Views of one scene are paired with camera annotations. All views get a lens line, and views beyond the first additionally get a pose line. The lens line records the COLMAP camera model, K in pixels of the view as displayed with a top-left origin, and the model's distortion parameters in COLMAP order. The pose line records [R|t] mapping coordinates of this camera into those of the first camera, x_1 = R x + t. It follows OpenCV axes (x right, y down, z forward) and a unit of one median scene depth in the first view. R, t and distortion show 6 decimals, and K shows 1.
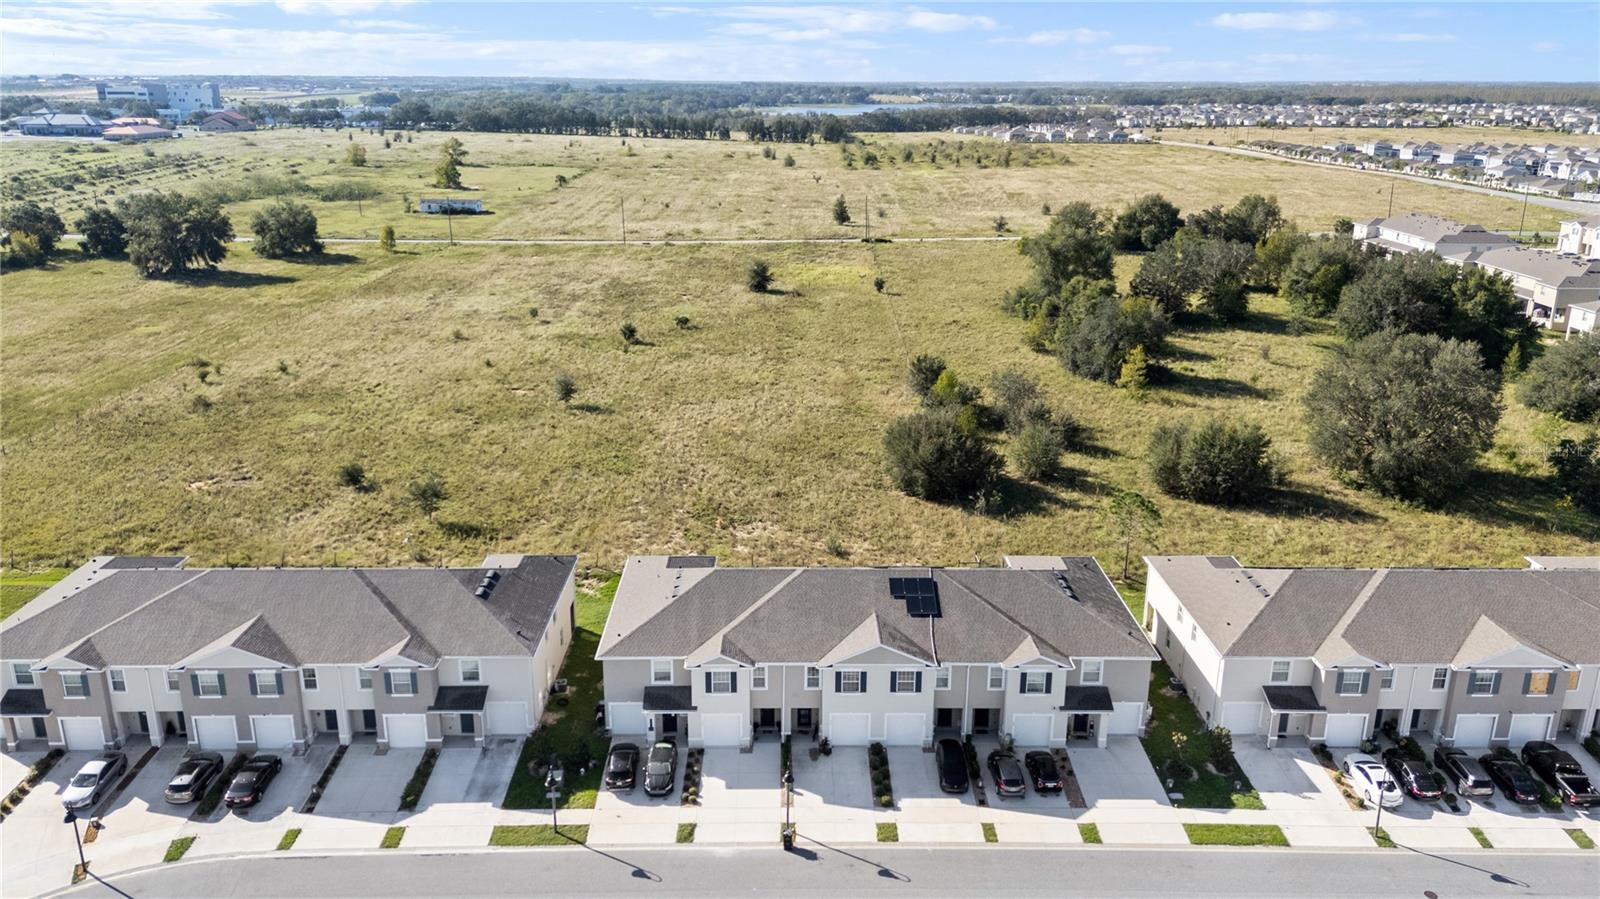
lens RADIAL K [[1188.1, 0, 800.0], [0, 1188.1, 449.5], [0, 0, 1]] dist [0.063367, -0.088461]
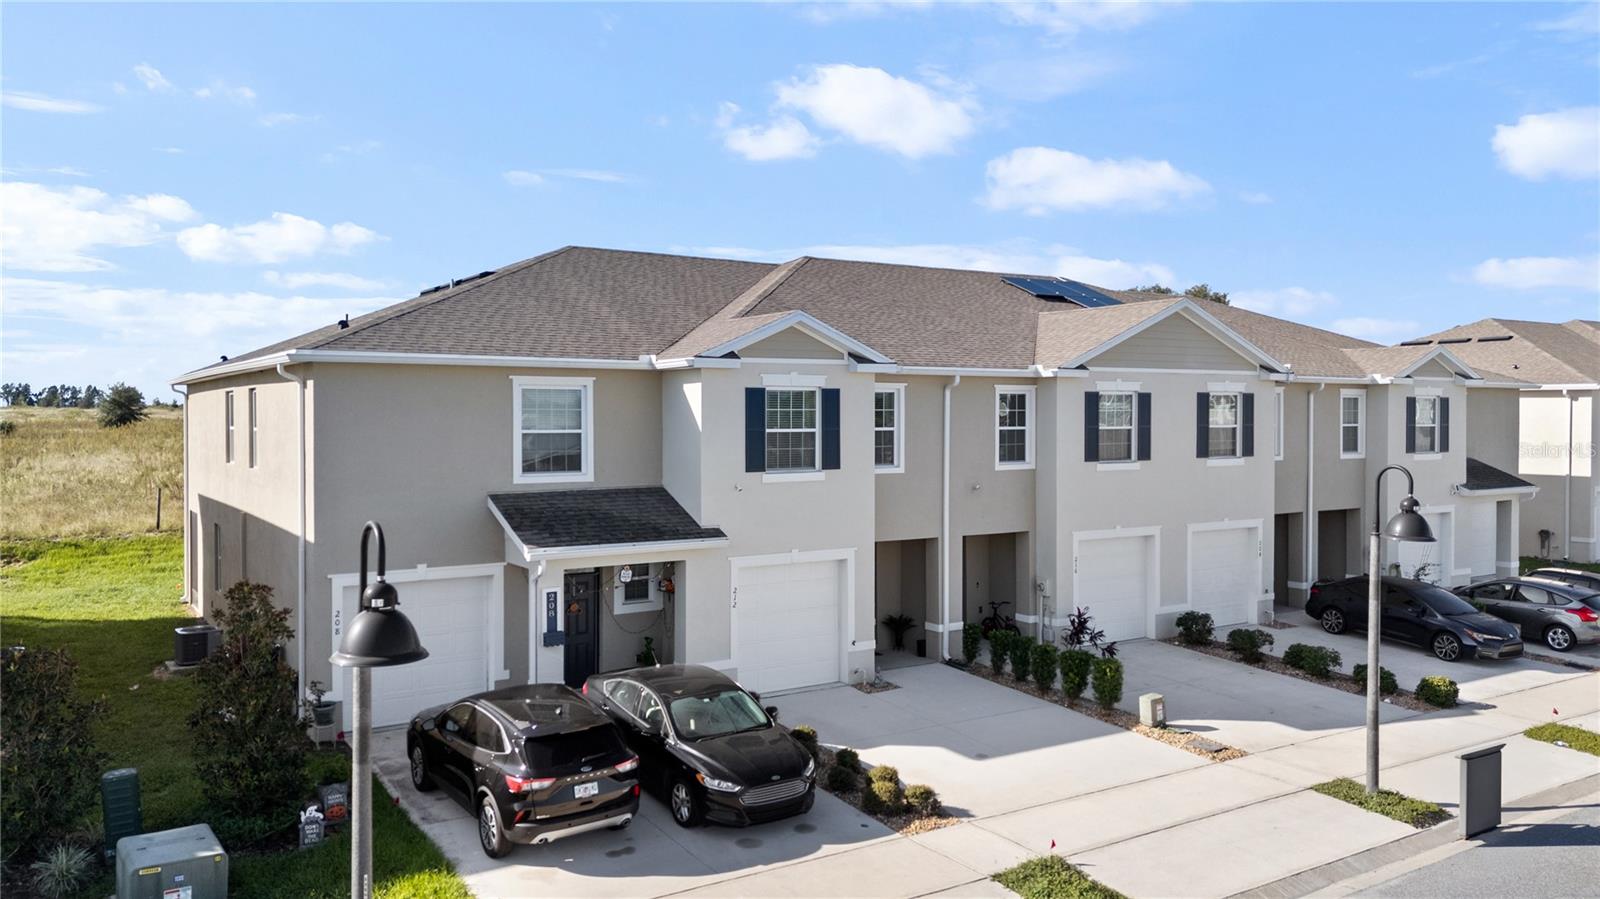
lens RADIAL K [[1188.1, 0, 800.0], [0, 1188.1, 449.5], [0, 0, 1]] dist [0.063367, -0.088461]
pose [[0.836894, -0.013293, 0.547203, -0.217245], [0.162584, 0.960623, -0.225320, 0.262171], [-0.522661, 0.277535, 0.806102, 0.773686]]
